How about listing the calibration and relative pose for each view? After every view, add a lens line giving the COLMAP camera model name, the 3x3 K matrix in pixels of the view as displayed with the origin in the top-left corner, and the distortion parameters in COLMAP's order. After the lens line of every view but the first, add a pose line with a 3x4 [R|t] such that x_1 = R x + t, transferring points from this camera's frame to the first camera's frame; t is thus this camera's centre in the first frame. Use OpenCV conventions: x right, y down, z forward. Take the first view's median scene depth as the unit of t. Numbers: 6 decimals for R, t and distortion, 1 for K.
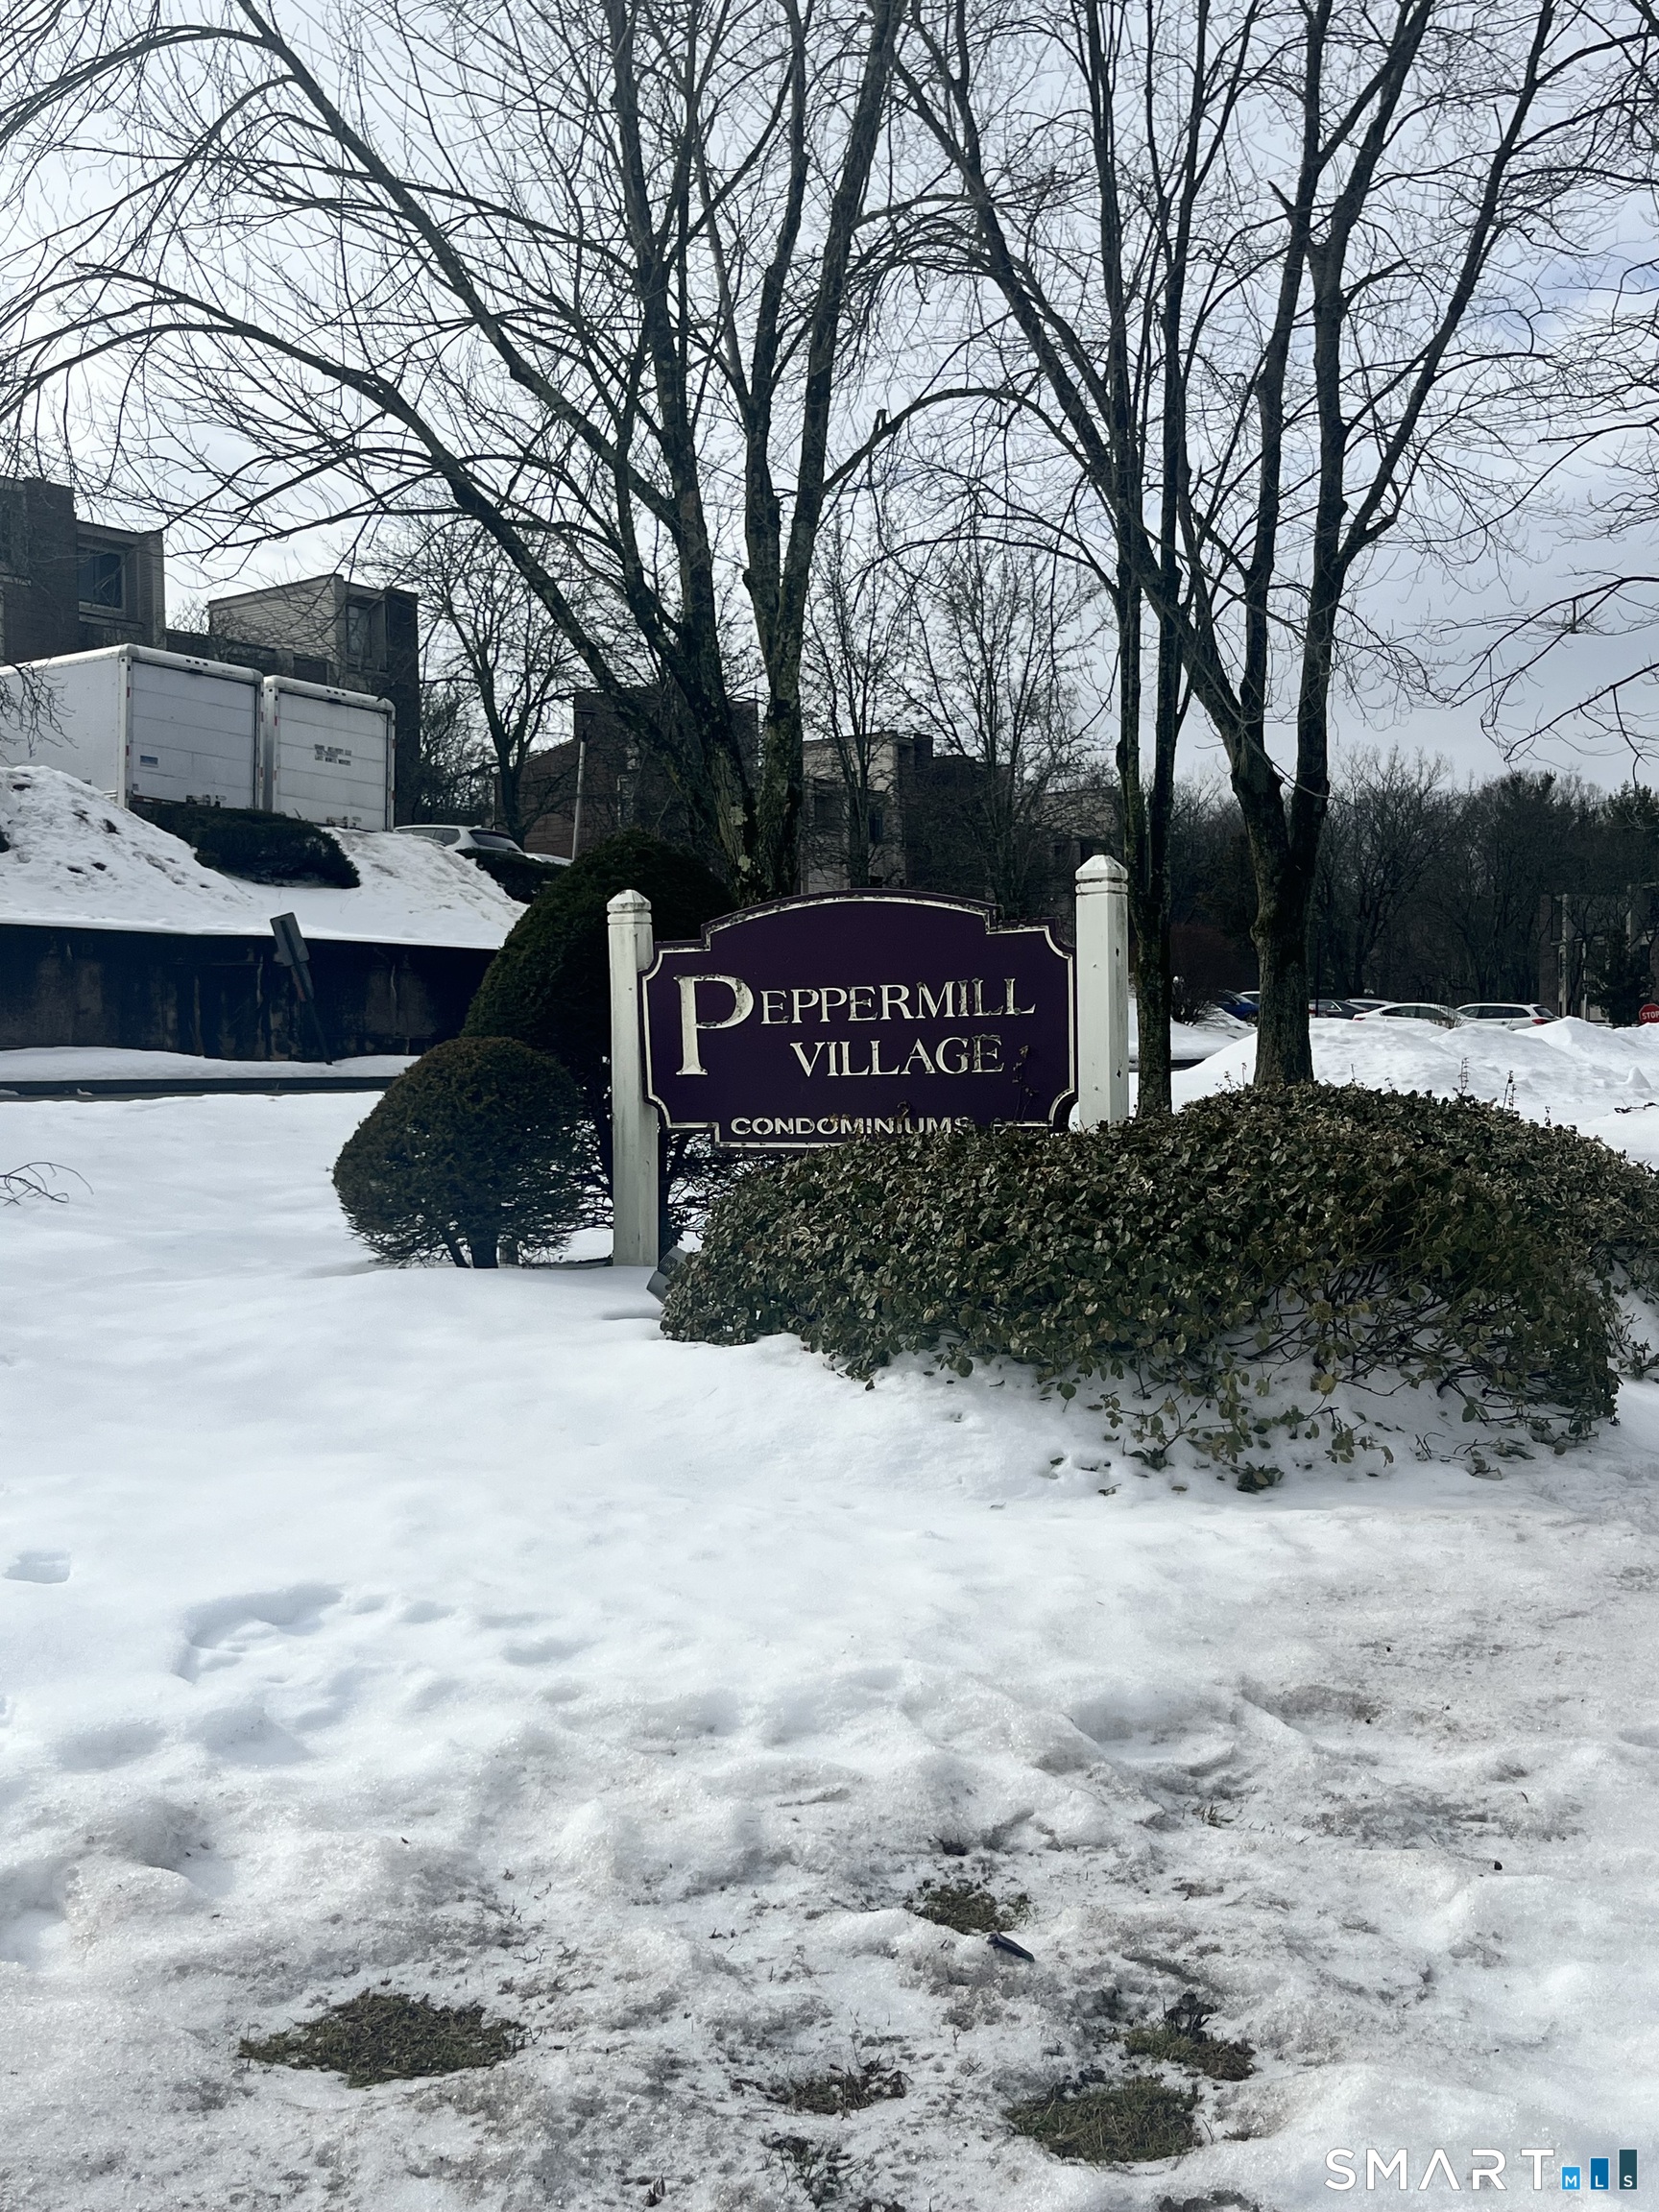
lens RADIAL K [[2262.5, 0, 830.3], [0, 2262.5, 1113.7], [0, 0, 1]] dist [-0.002689, 0.000000]
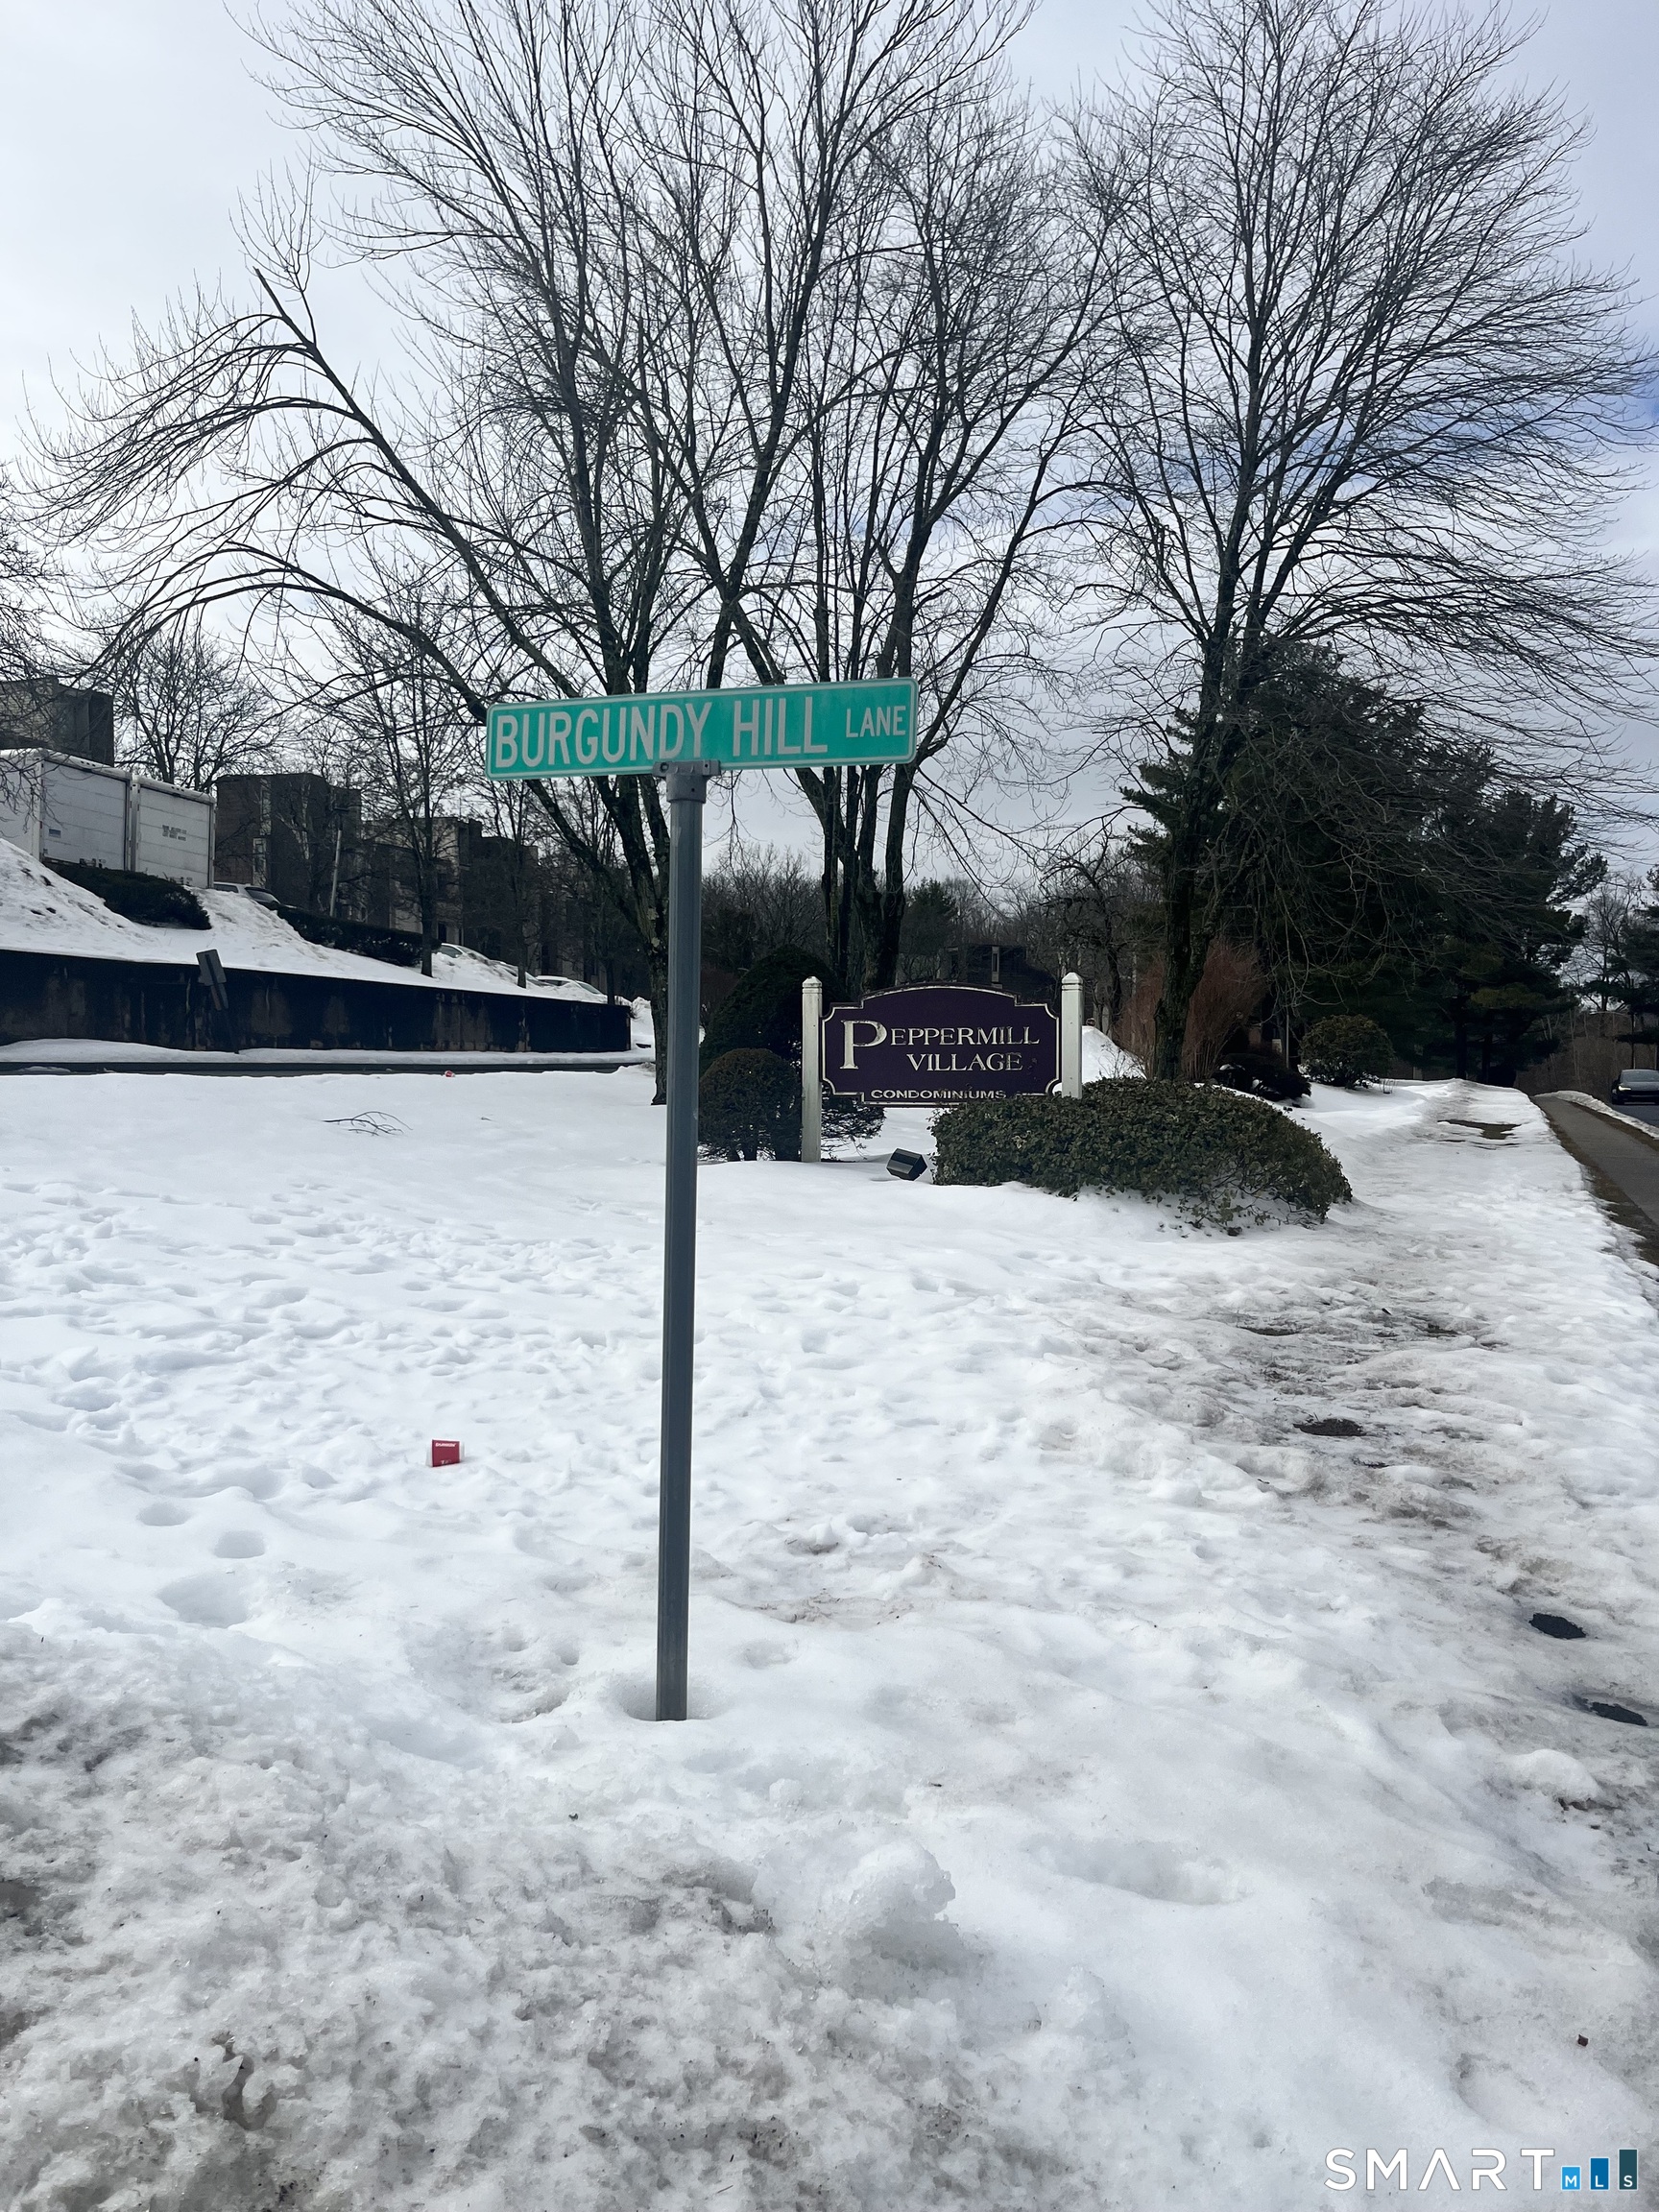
lens RADIAL K [[1674.1, 0, 829.1], [0, 1674.1, 1097.7], [0, 0, 1]] dist [-0.004491, -0.003219]
pose [[0.953676, 0.010394, 0.300657, -0.277553], [-0.010613, 0.999943, -0.000907, 0.005509], [-0.300650, -0.002325, 0.953732, -0.227133]]
